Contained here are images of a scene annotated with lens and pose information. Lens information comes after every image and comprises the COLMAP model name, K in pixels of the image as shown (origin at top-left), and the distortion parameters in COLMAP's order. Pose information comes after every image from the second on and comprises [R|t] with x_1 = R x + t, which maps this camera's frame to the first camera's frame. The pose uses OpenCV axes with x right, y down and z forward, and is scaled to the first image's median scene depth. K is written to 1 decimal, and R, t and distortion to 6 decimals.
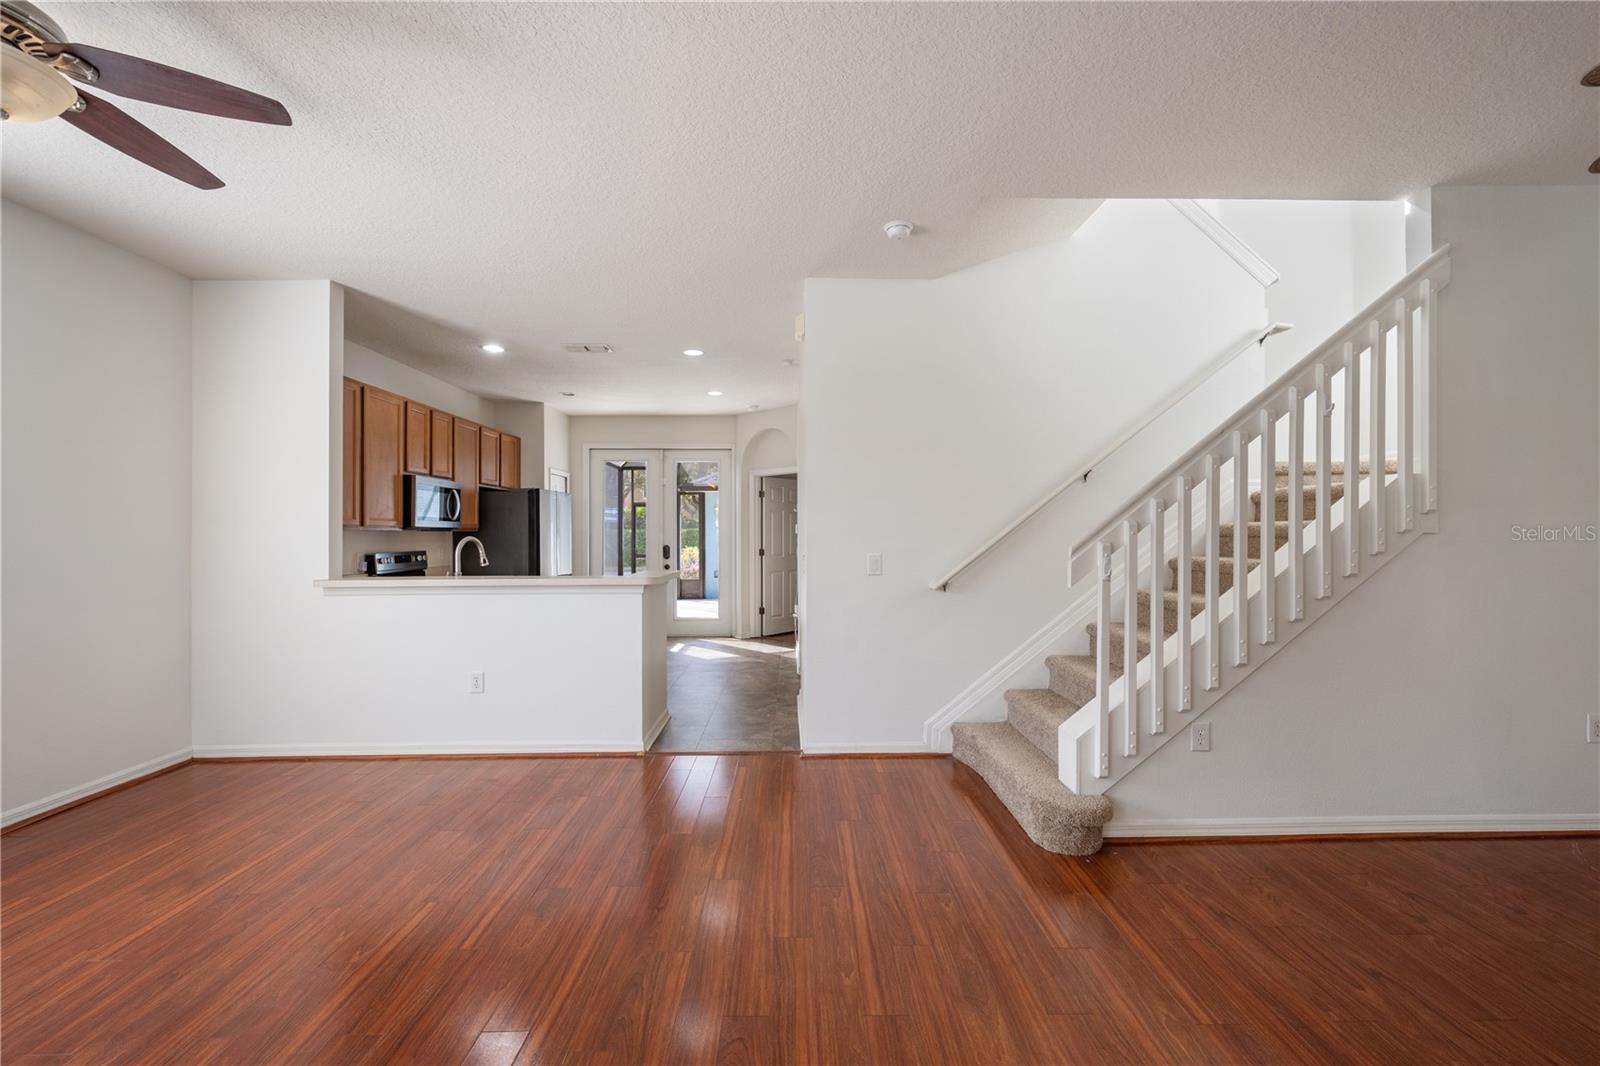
lens RADIAL K [[674.7, 0, 800.0], [0, 674.7, 533.0], [0, 0, 1]] dist [-0.001332, -0.000285]
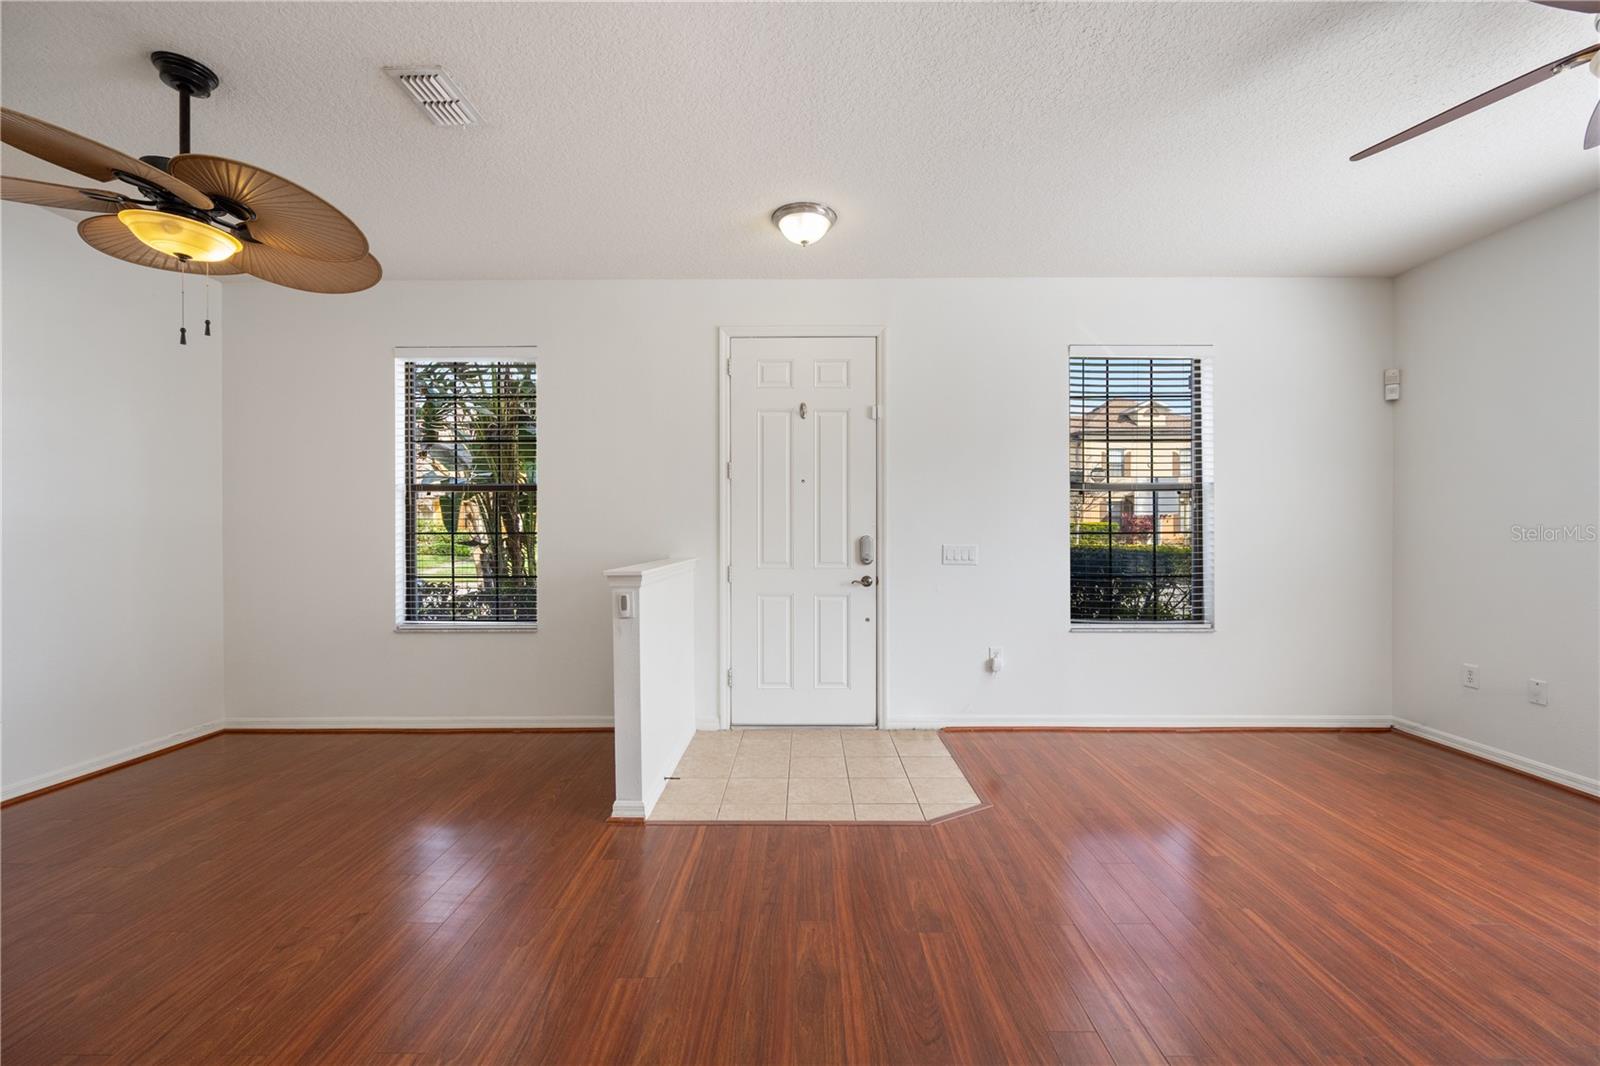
lens RADIAL K [[628.5, 0, 800.0], [0, 628.5, 533.0], [0, 0, 1]] dist [-0.001865, 0.000304]
pose [[-0.999854, 0.002573, 0.016903, 0.031682], [0.002664, 0.999982, 0.005341, 0.013135], [-0.016889, 0.005385, -0.999843, 0.822086]]
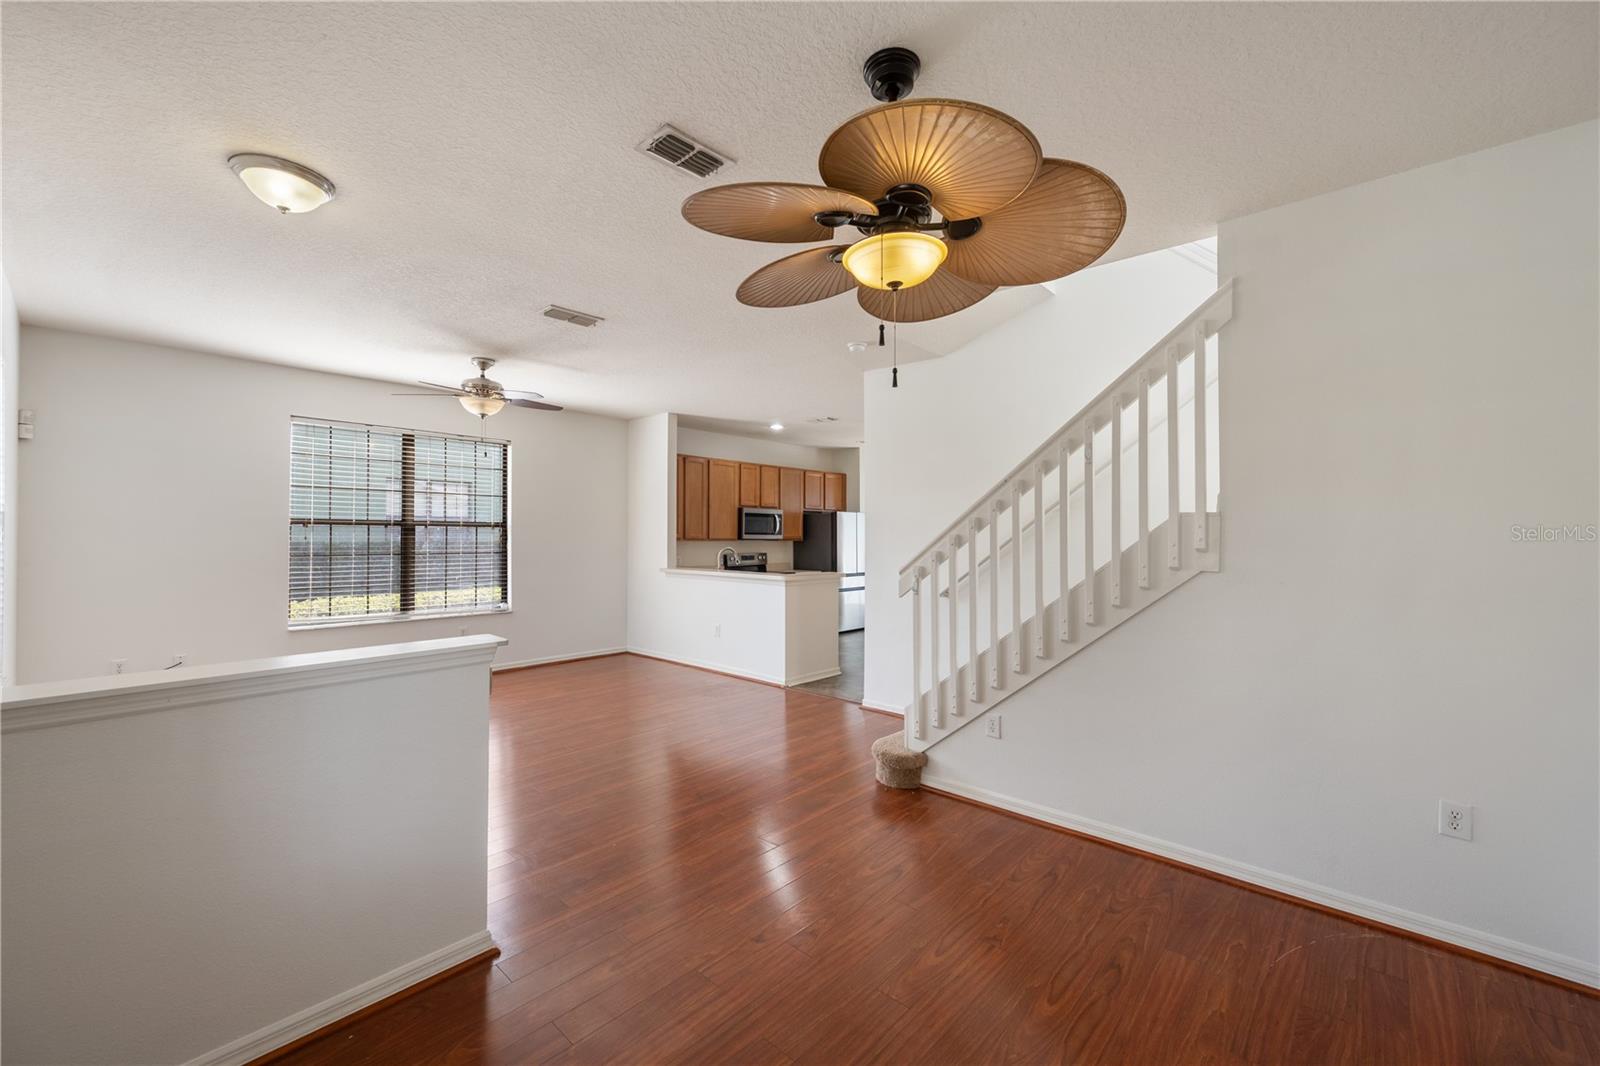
lens RADIAL K [[641.0, 0, 800.0], [0, 641.0, 533.0], [0, 0, 1]] dist [-0.001977, 0.000011]
pose [[0.730945, 0.007023, -0.682400, 0.828582], [-0.007087, 0.999971, 0.002700, -0.039350], [0.682400, 0.002862, 0.730974, -0.079736]]
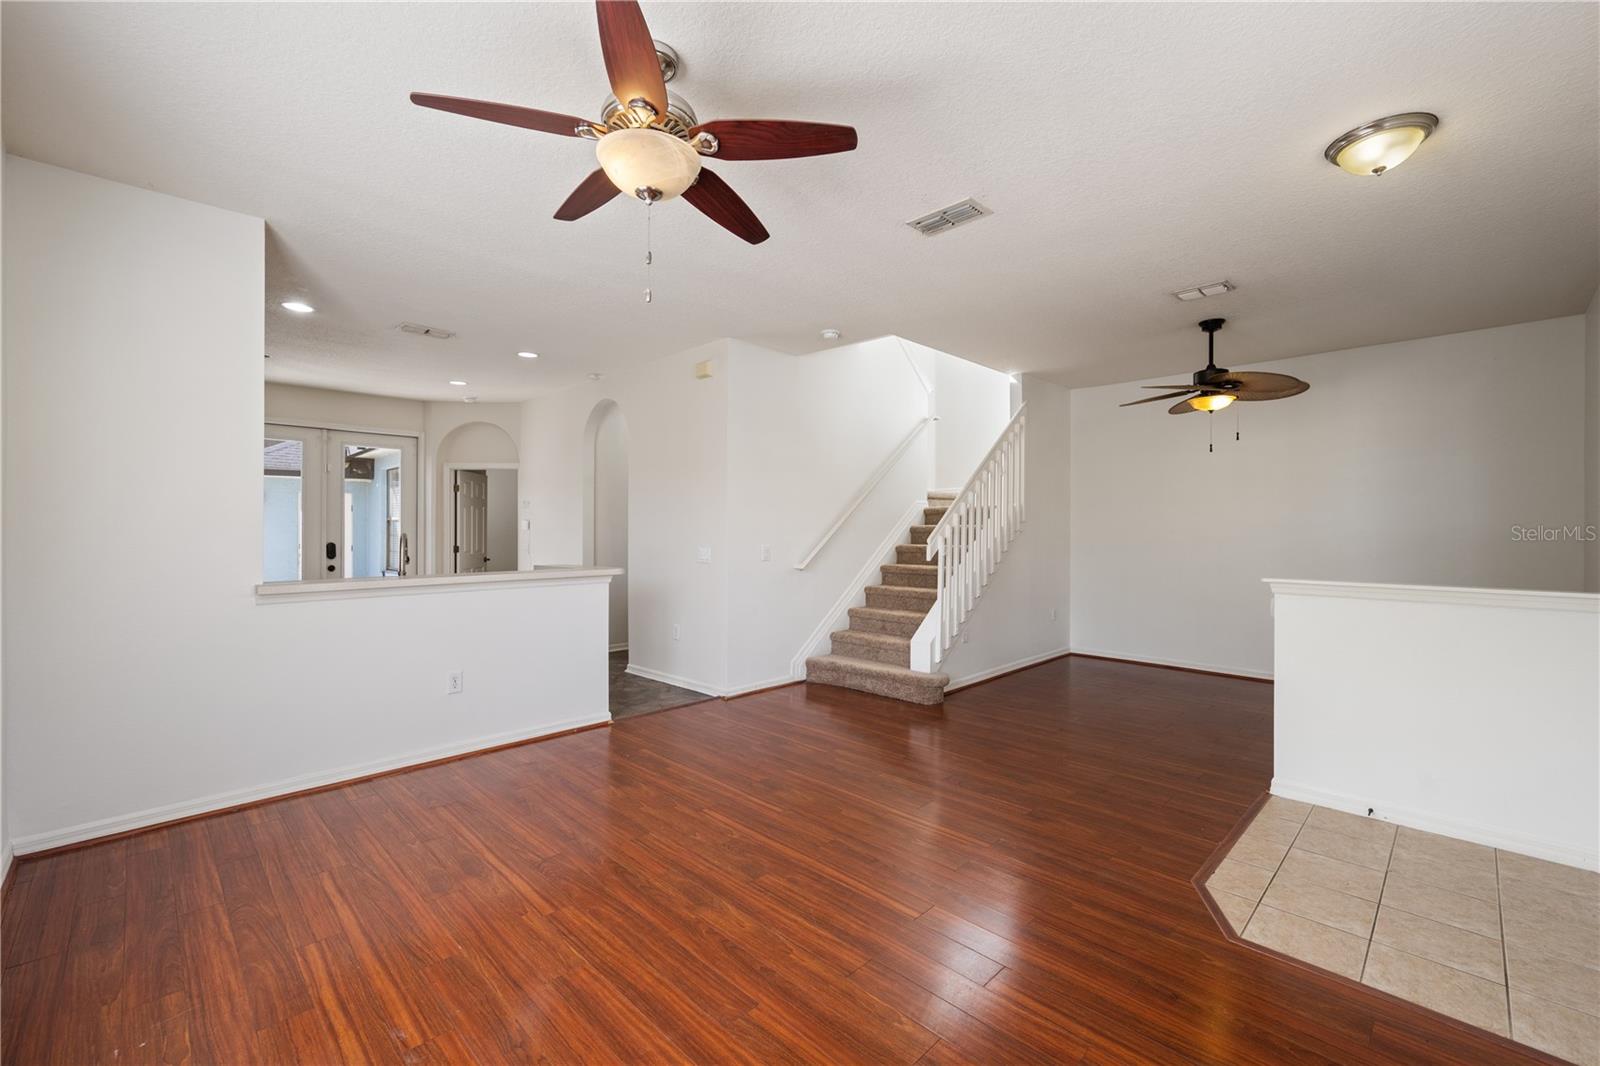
lens RADIAL K [[674.7, 0, 800.0], [0, 674.7, 533.0], [0, 0, 1]] dist [-0.001332, -0.000285]
pose [[0.715399, -0.000443, 0.698716, -0.807654], [-0.004273, 0.999978, 0.005010, -0.002439], [-0.698703, -0.006570, 0.715381, -0.046855]]
